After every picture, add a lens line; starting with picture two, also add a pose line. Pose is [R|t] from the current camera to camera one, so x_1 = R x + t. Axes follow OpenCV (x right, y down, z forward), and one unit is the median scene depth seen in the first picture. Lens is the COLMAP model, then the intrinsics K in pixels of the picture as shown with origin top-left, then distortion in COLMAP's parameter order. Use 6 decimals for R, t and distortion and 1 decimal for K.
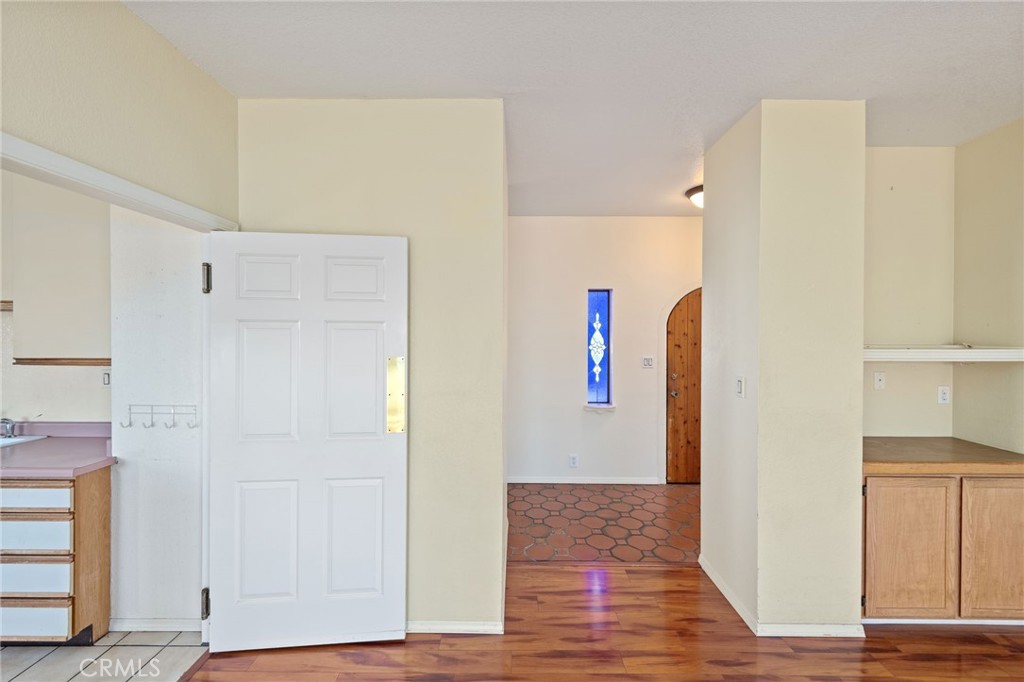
lens RADIAL K [[412.9, 0, 519.8], [0, 412.9, 339.3], [0, 0, 1]] dist [-0.002649, -0.000507]
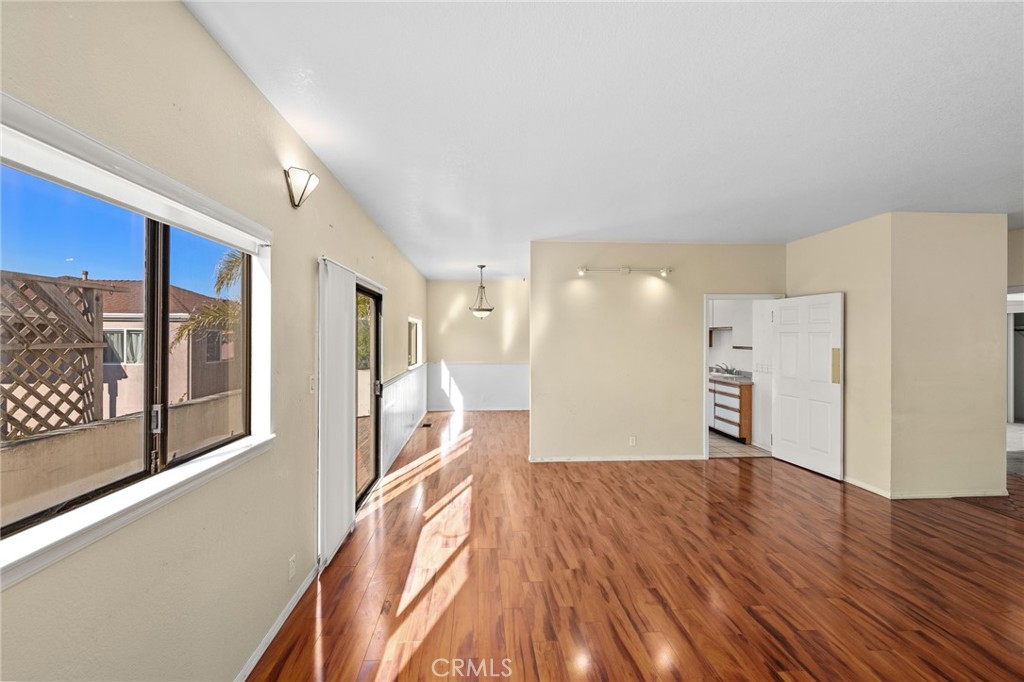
lens RADIAL K [[417.5, 0, 504.6], [0, 417.5, 334.1], [0, 0, 1]] dist [0.005442, -0.000327]
pose [[0.051578, -0.012932, -0.998585, 1.816869], [-0.008917, 0.999870, -0.013409, 0.012252], [0.998629, 0.009596, 0.051456, -0.856272]]
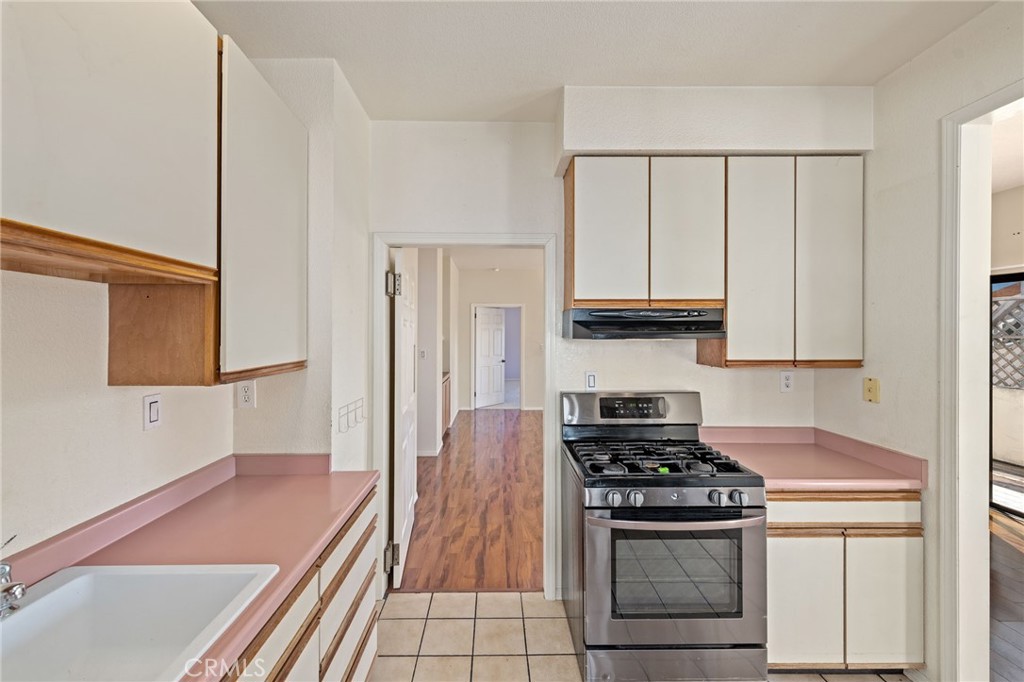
lens RADIAL K [[417.5, 0, 504.6], [0, 417.5, 334.1], [0, 0, 1]] dist [0.005442, -0.000327]
pose [[-0.010944, -0.006260, 0.999921, -1.913629], [0.006327, 0.999960, 0.006329, -0.007565], [-0.999920, 0.006396, -0.010904, 0.659338]]
